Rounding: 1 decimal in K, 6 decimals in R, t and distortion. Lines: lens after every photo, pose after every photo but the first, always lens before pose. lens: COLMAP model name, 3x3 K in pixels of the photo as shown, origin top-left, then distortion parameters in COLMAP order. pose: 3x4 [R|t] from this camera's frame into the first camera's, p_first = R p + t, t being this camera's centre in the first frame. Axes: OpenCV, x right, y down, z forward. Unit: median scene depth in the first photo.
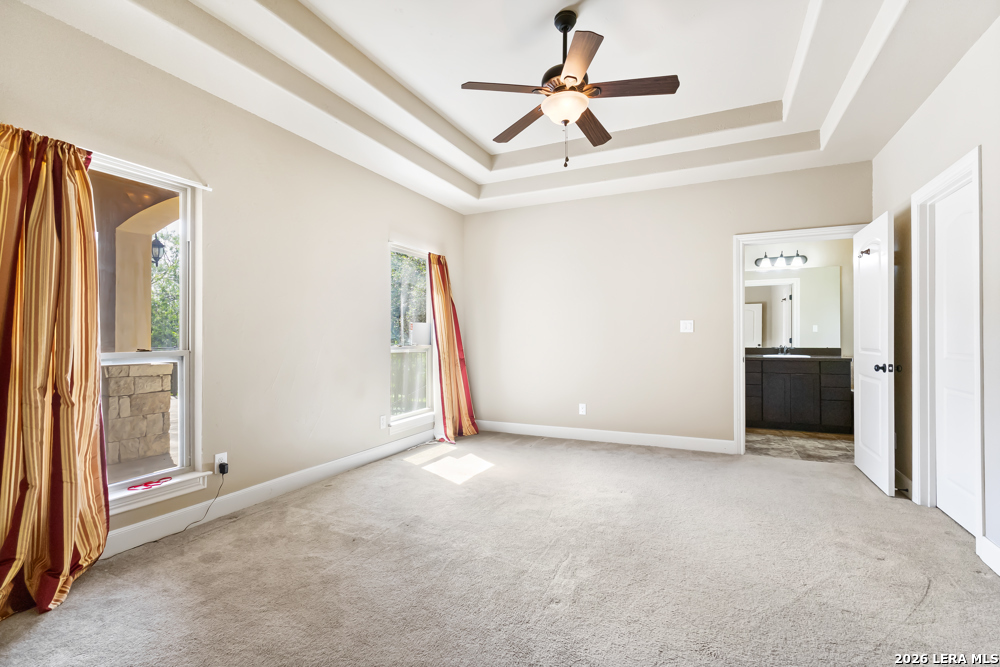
lens RADIAL K [[467.6, 0, 498.0], [0, 467.6, 340.2], [0, 0, 1]] dist [0.002391, -0.000972]
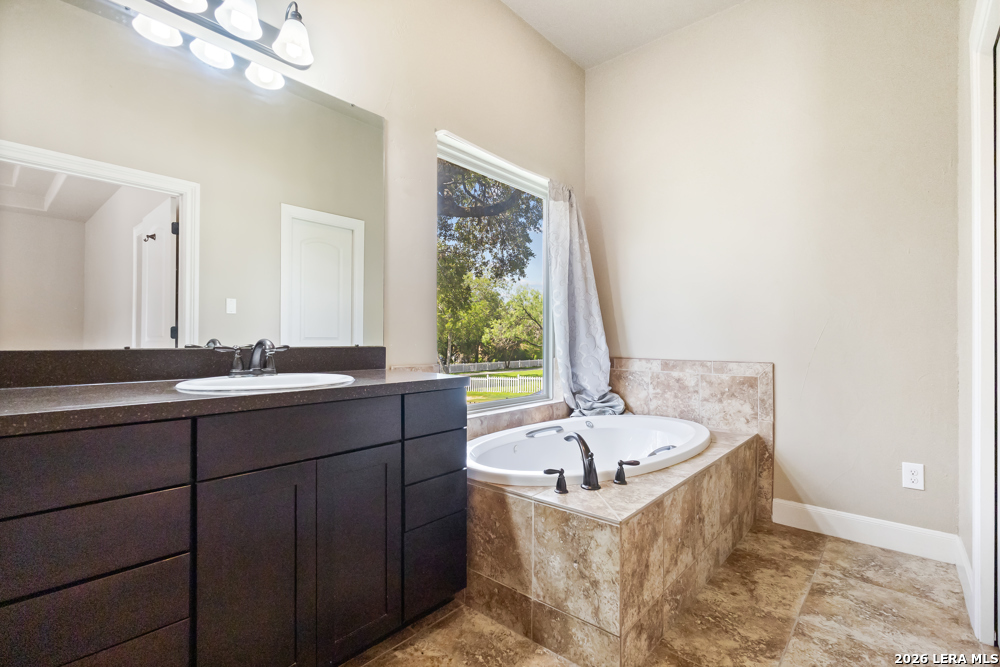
lens RADIAL K [[467.6, 0, 498.0], [0, 467.6, 340.2], [0, 0, 1]] dist [0.002391, -0.000972]
pose [[0.279312, 0.025282, 0.959868, 0.417849], [-0.013623, 0.999657, -0.022366, 0.016172], [-0.960104, -0.006829, 0.279560, 0.814247]]
